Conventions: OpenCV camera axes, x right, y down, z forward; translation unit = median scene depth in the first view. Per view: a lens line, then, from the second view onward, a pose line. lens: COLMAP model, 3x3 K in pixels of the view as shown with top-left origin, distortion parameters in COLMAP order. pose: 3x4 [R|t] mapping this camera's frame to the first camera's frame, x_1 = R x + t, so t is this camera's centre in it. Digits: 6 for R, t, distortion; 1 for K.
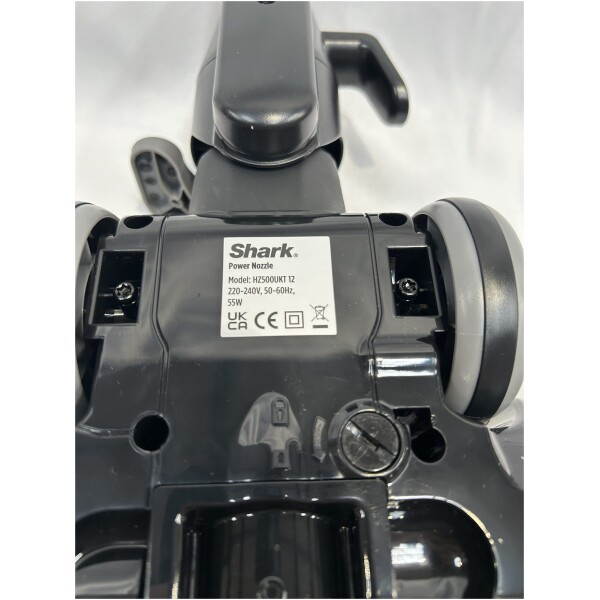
lens RADIAL K [[439.3, 0, 300.0], [0, 439.3, 300.0], [0, 0, 1]] dist [0.000584, -0.002365]
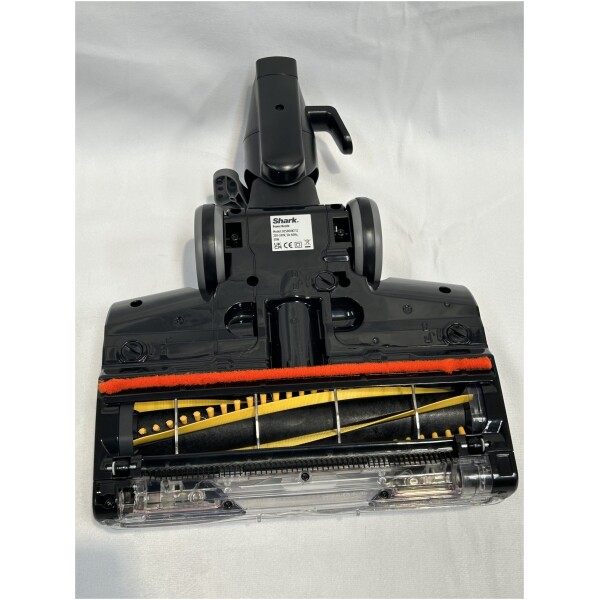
lens RADIAL K [[988.0, 0, 300.0], [0, 988.0, 300.0], [0, 0, 1]] dist [-0.004008, 0.008350]
pose [[0.999441, -0.032534, 0.007706, -0.056277], [0.032911, 0.997930, -0.055255, 0.676075], [-0.005893, 0.055477, 0.998443, -4.765485]]
